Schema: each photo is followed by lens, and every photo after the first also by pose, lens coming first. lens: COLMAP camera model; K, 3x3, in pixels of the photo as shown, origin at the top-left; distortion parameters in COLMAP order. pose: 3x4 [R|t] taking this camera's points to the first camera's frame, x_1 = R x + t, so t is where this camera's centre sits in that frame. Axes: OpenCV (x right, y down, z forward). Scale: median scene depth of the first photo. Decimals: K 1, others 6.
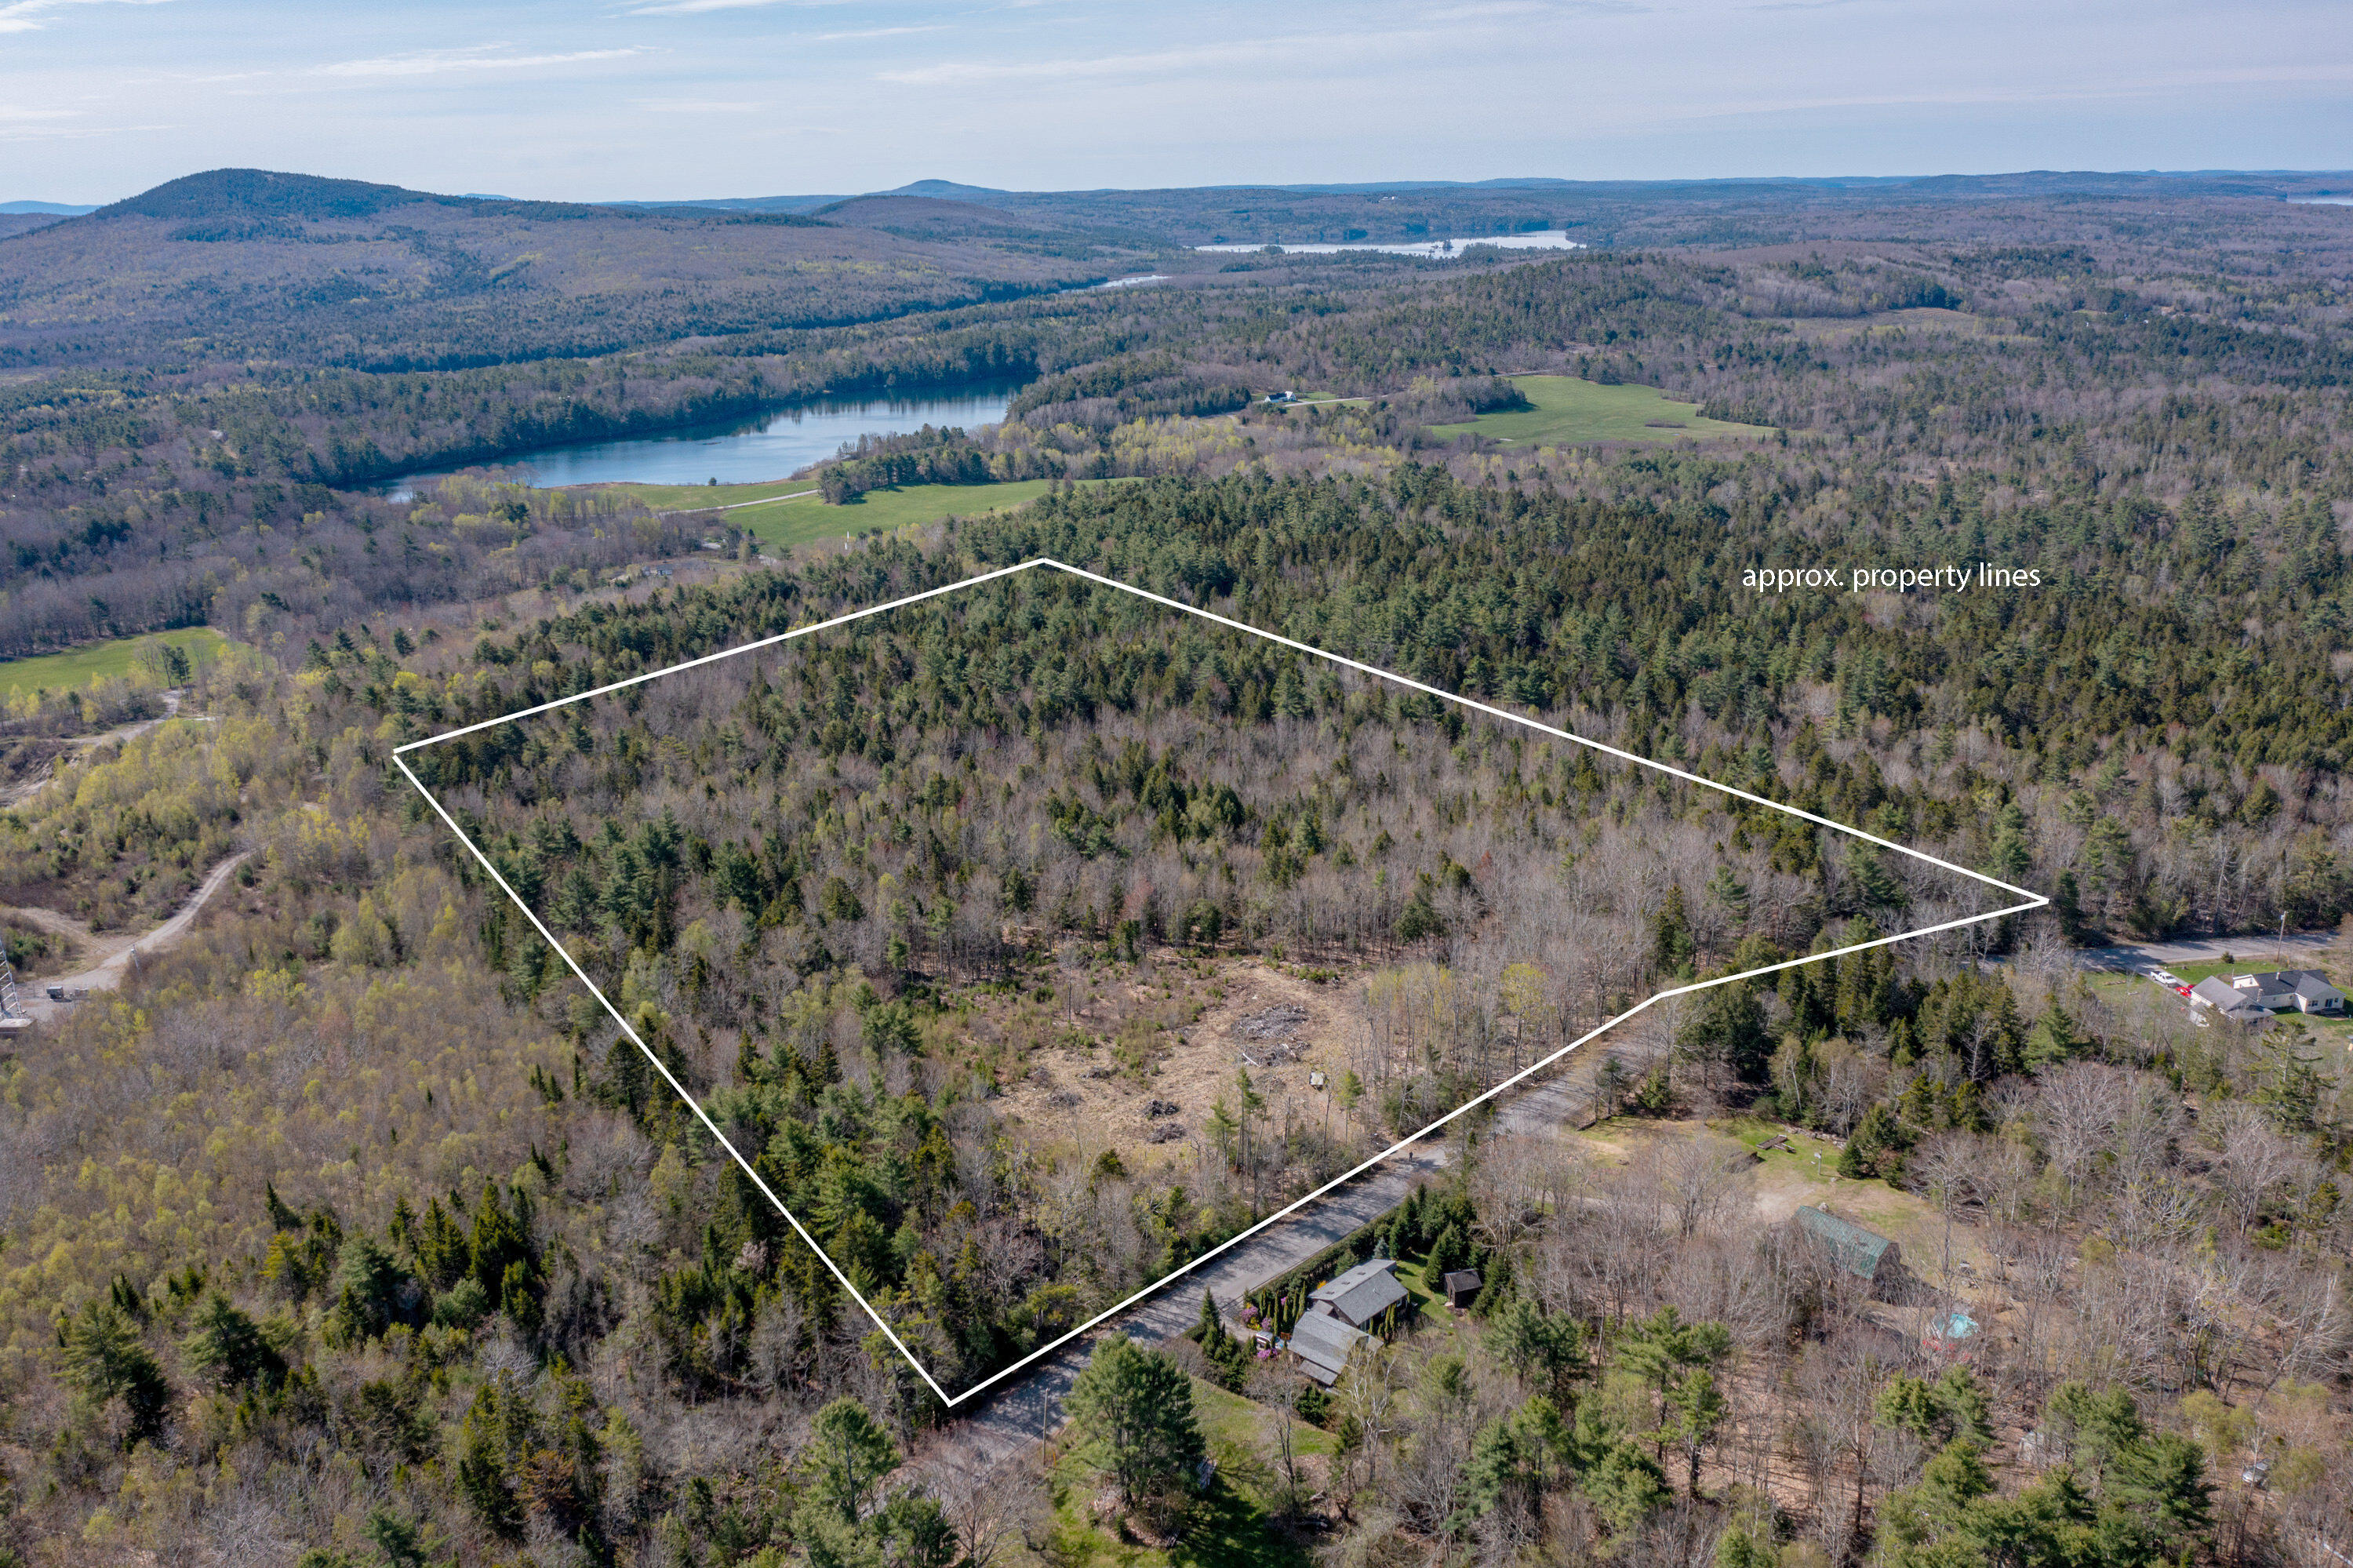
lens RADIAL K [[1864.9, 0, 1179.7], [0, 1864.9, 787.2], [0, 0, 1]] dist [-0.022073, 0.015837]
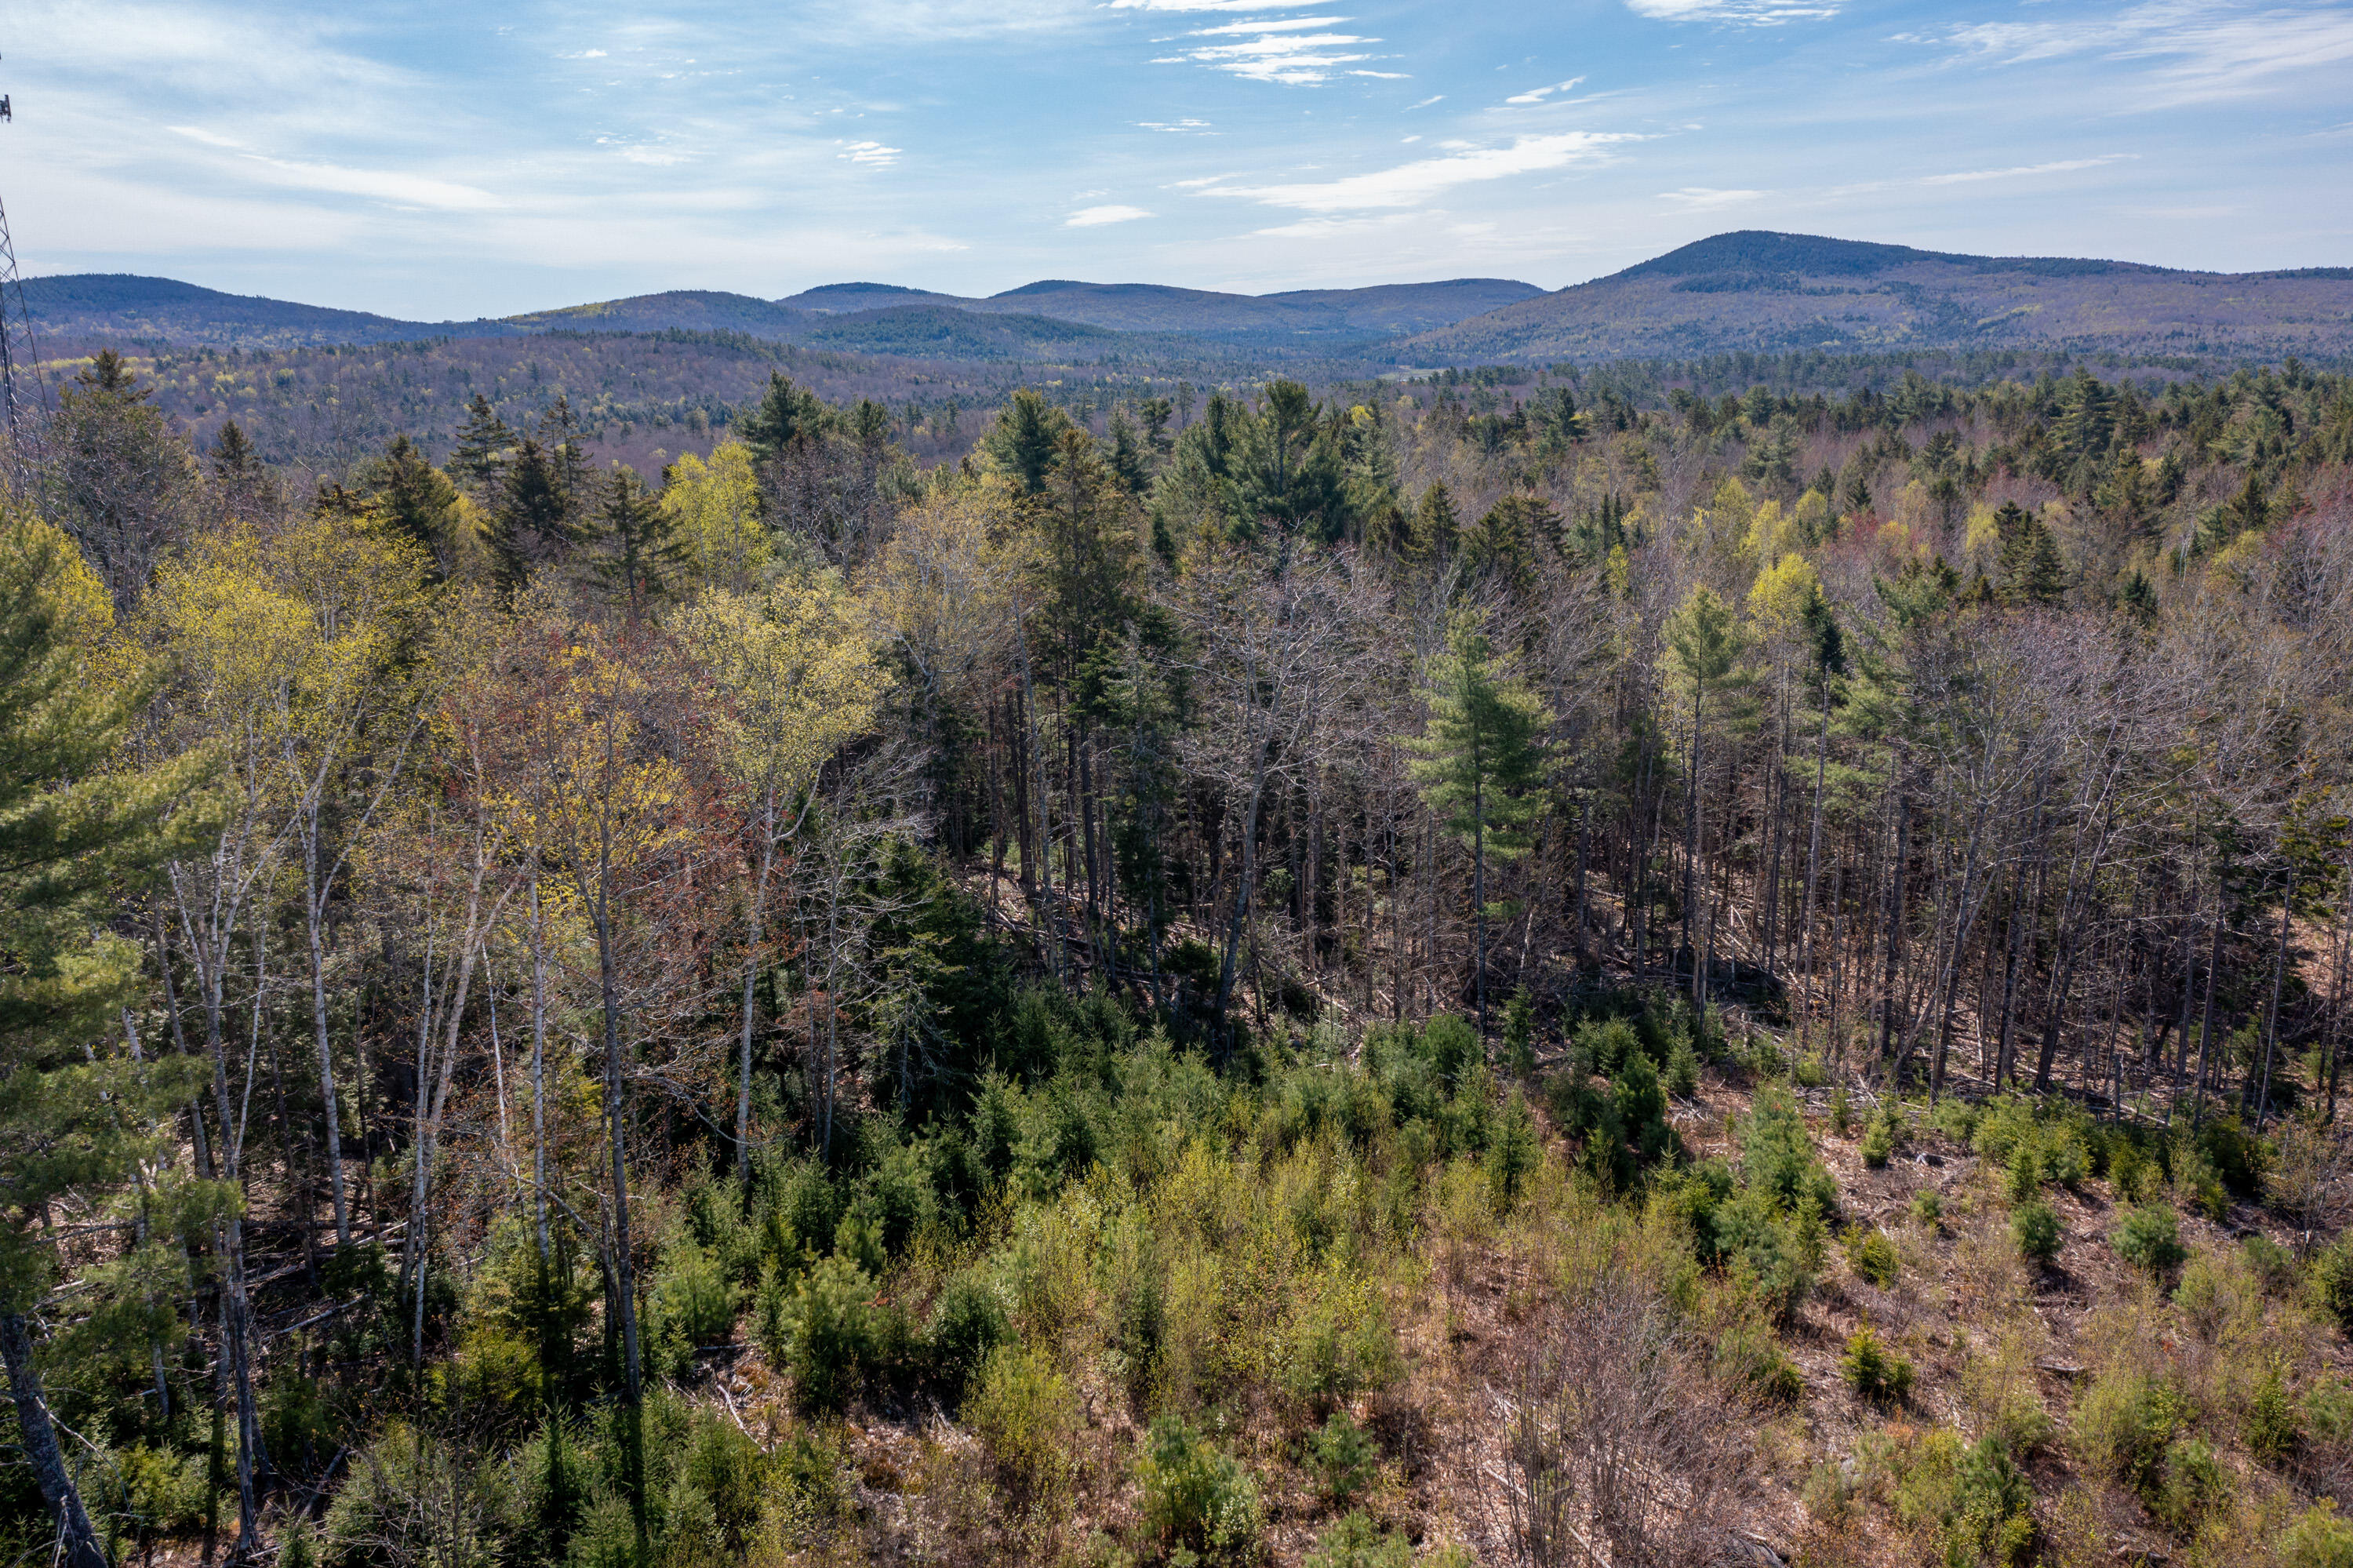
lens RADIAL K [[1864.9, 0, 1179.7], [0, 1864.9, 787.2], [0, 0, 1]] dist [-0.022073, 0.015837]
pose [[0.726877, 0.168507, -0.665774, -0.037624], [-0.204484, 0.978565, 0.024423, 0.062257], [0.655619, 0.118387, 0.745753, 0.558850]]
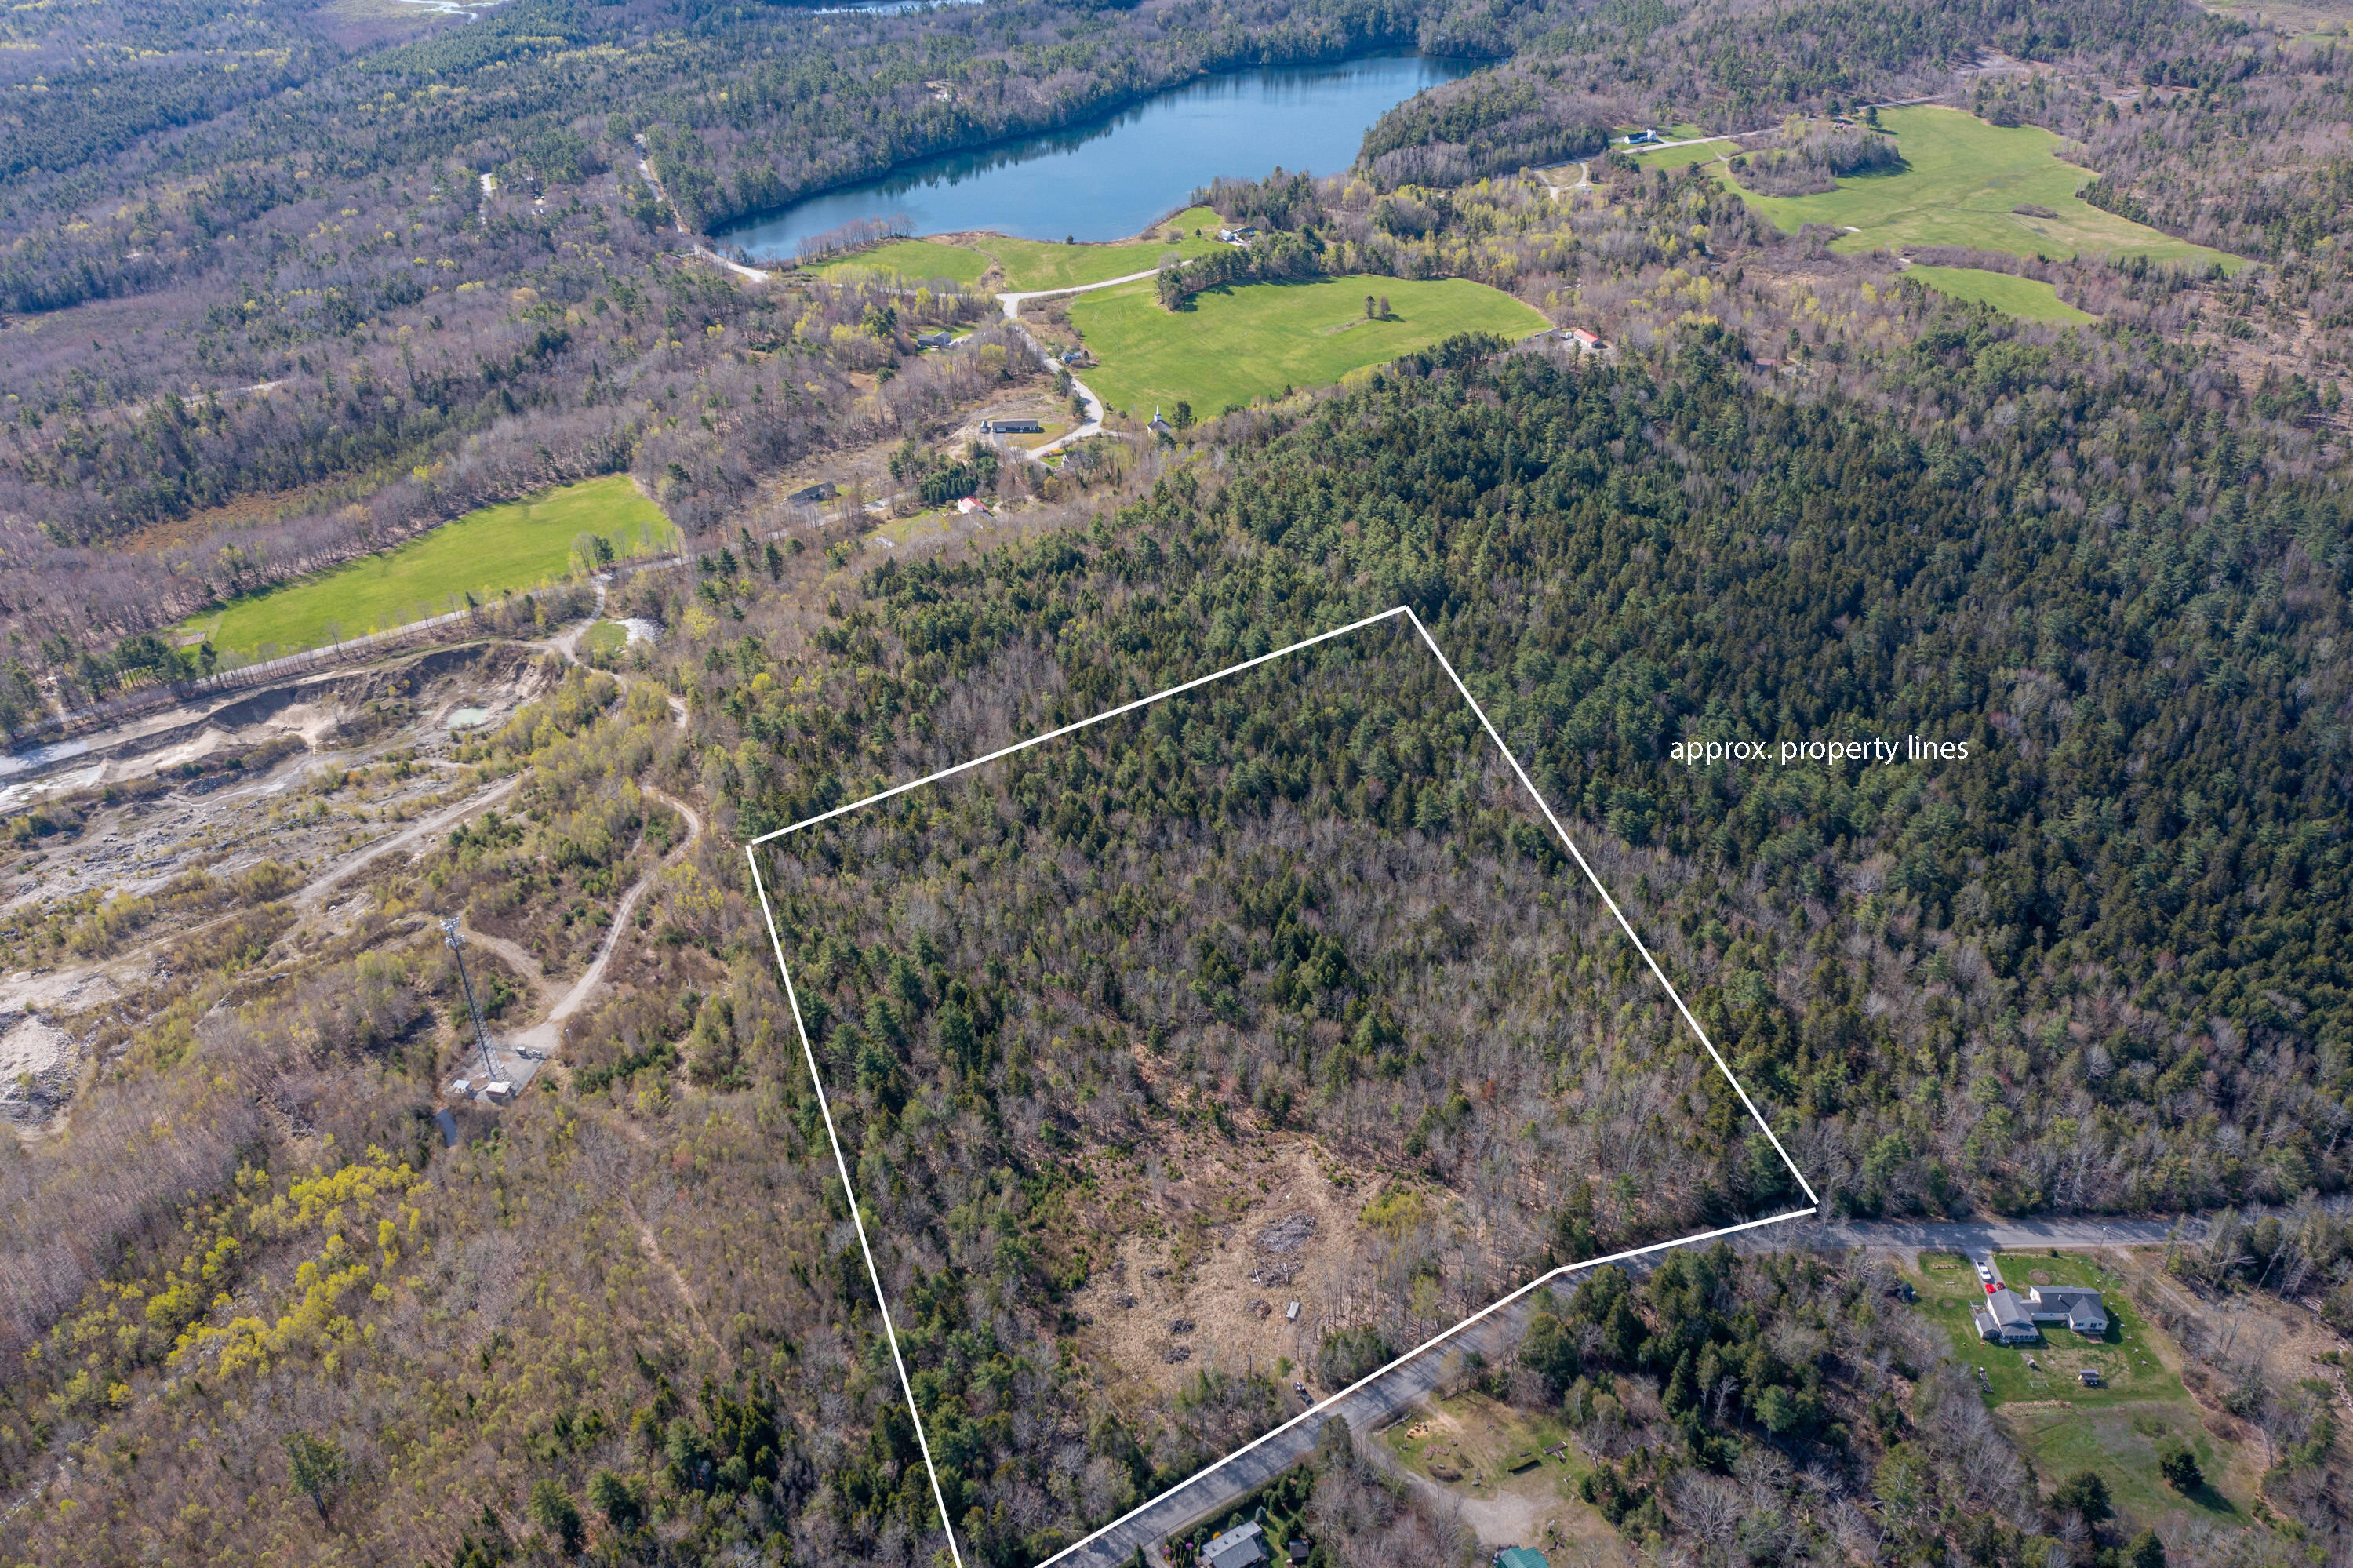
lens RADIAL K [[1864.9, 0, 1179.7], [0, 1864.9, 787.2], [0, 0, 1]] dist [-0.022073, 0.015837]
pose [[0.975132, 0.105921, -0.194677, 0.132619], [-0.053087, 0.964460, 0.258840, -0.360003], [0.215175, -0.242069, 0.946099, -0.187289]]
